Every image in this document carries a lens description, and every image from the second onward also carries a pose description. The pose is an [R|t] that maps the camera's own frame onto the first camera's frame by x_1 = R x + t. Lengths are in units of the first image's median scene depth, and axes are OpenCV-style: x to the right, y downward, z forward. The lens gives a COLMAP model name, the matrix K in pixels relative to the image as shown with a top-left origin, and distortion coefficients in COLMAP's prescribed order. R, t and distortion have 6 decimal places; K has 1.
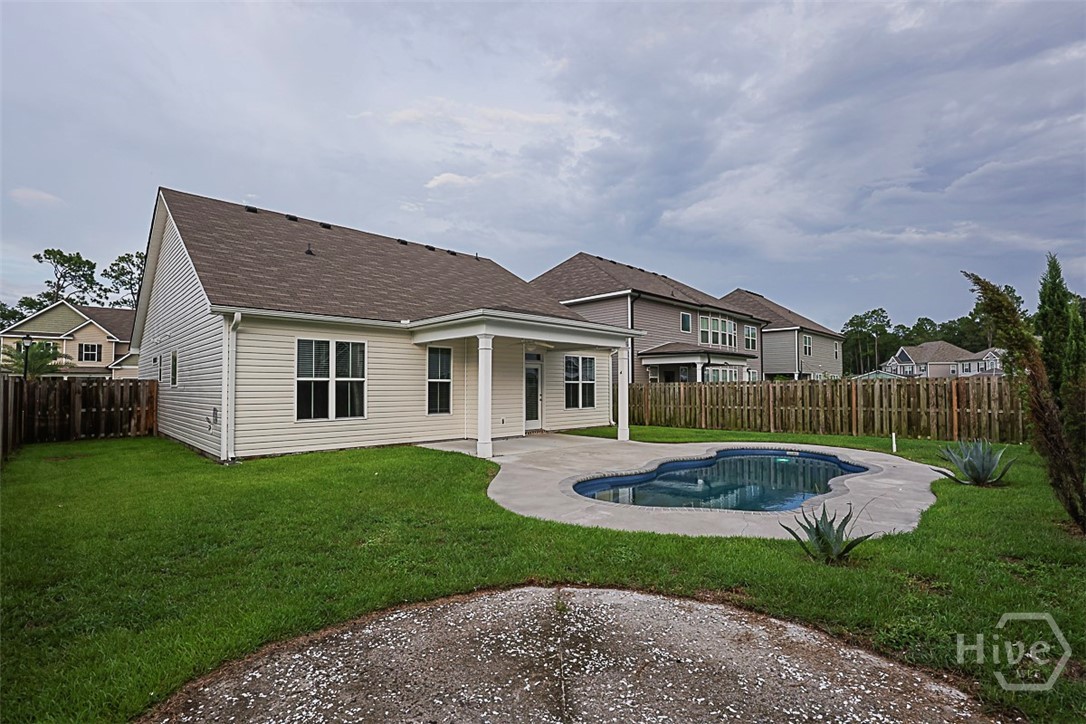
lens RADIAL K [[535.0, 0, 546.5], [0, 535.0, 369.0], [0, 0, 1]] dist [-0.028022, 0.000349]
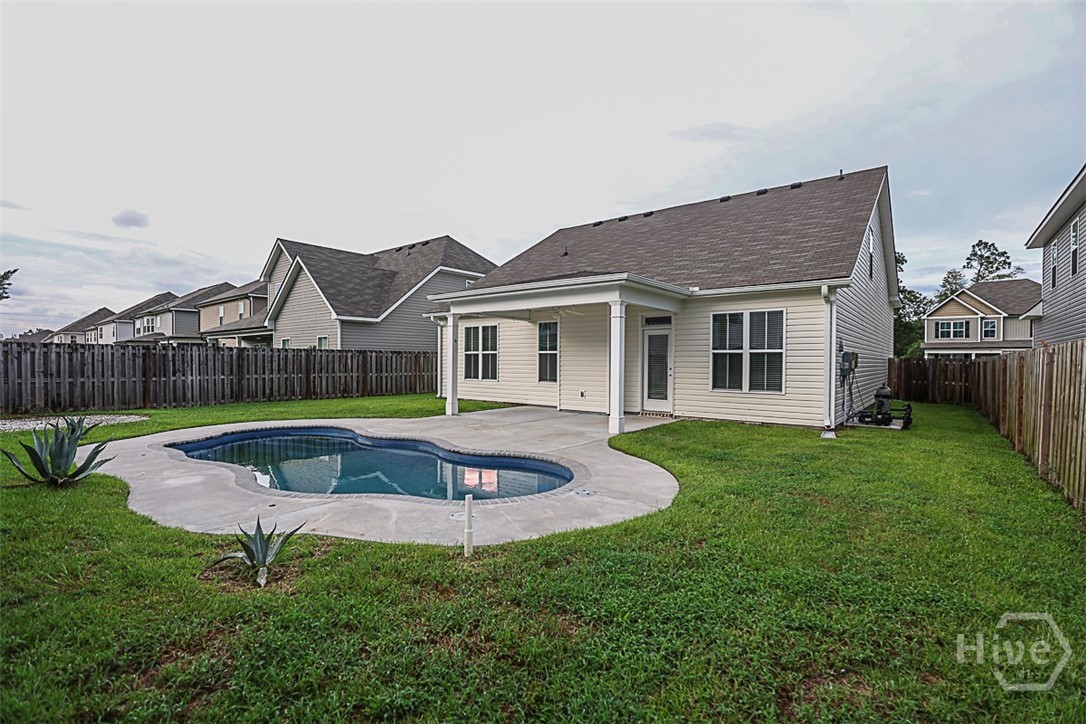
lens RADIAL K [[535.0, 0, 546.5], [0, 535.0, 369.0], [0, 0, 1]] dist [-0.028022, 0.000349]
pose [[0.074184, 0.019258, -0.997059, 0.771915], [0.030491, 0.999302, 0.021570, 0.027652], [0.996778, -0.032002, 0.073545, 0.775029]]
